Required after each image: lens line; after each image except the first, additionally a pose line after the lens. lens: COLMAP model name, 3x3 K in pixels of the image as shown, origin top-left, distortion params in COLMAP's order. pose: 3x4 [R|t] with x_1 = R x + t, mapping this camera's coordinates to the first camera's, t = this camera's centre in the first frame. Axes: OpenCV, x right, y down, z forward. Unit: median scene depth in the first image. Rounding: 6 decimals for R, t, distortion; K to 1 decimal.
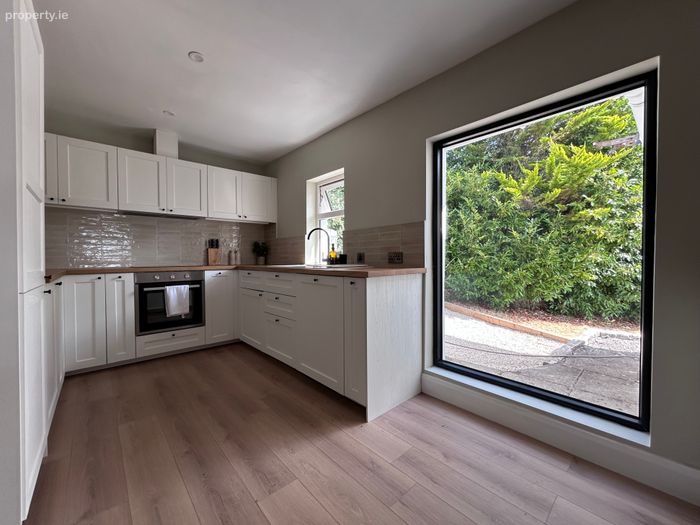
lens RADIAL K [[282.2, 0, 350.0], [0, 282.2, 262.5], [0, 0, 1]] dist [-0.000031, 0.000338]
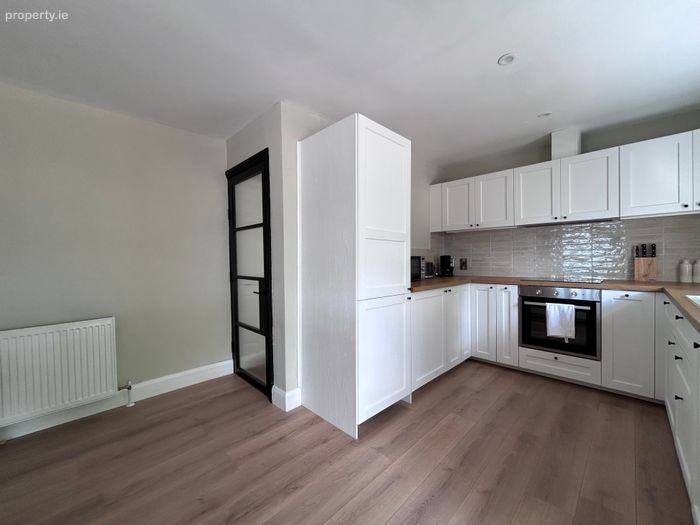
lens RADIAL K [[282.2, 0, 350.0], [0, 282.2, 262.5], [0, 0, 1]] dist [-0.000031, 0.000338]
pose [[0.049350, 0.020685, -0.998567, 0.233293], [-0.005008, 0.999778, 0.020462, -0.062337], [0.998769, 0.003991, 0.049443, 0.305561]]
